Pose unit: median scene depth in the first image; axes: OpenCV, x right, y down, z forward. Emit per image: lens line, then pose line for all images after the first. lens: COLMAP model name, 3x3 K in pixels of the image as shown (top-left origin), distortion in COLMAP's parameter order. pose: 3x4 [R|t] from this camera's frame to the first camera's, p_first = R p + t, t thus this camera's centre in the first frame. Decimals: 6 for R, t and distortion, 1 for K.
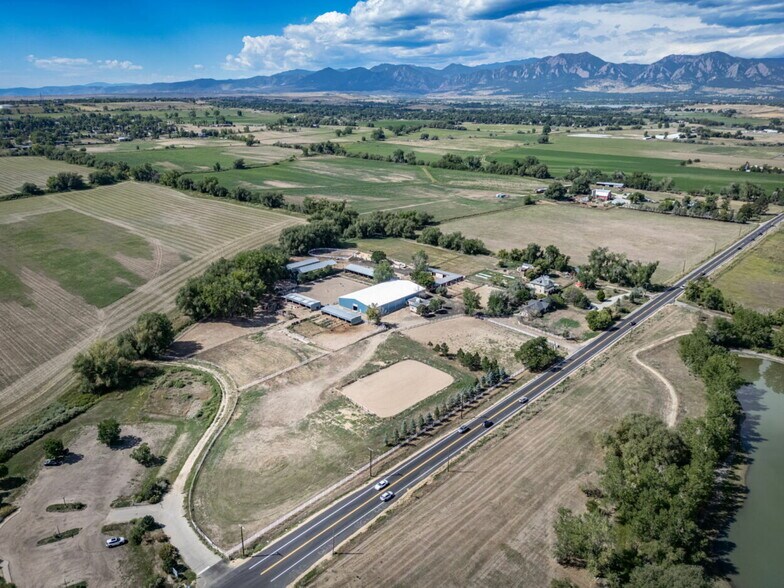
lens RADIAL K [[578.9, 0, 392.0], [0, 578.9, 294.0], [0, 0, 1]] dist [0.004160, 0.001831]
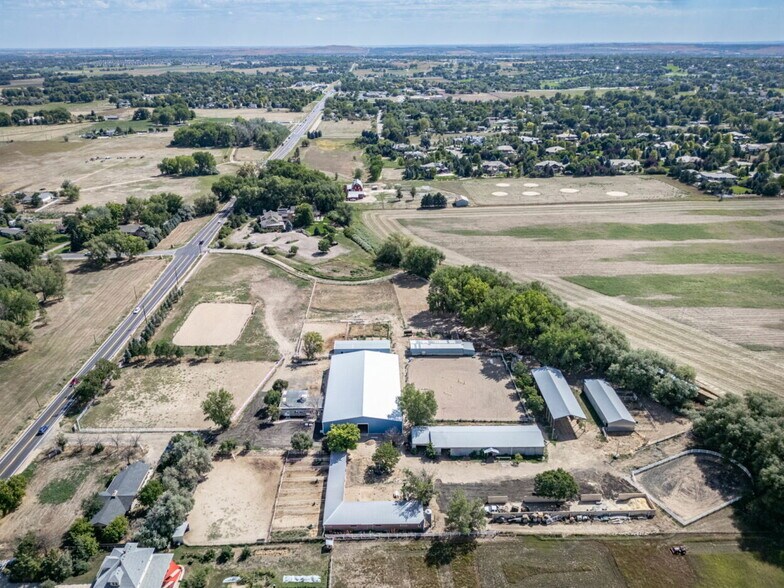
lens RADIAL K [[578.9, 0, 392.0], [0, 578.9, 294.0], [0, 0, 1]] dist [0.004160, 0.001831]
pose [[-0.717156, 0.290968, -0.633266, 0.473017], [-0.214818, 0.772133, 0.598050, -0.655087], [0.662979, 0.564932, -0.491234, 1.752673]]
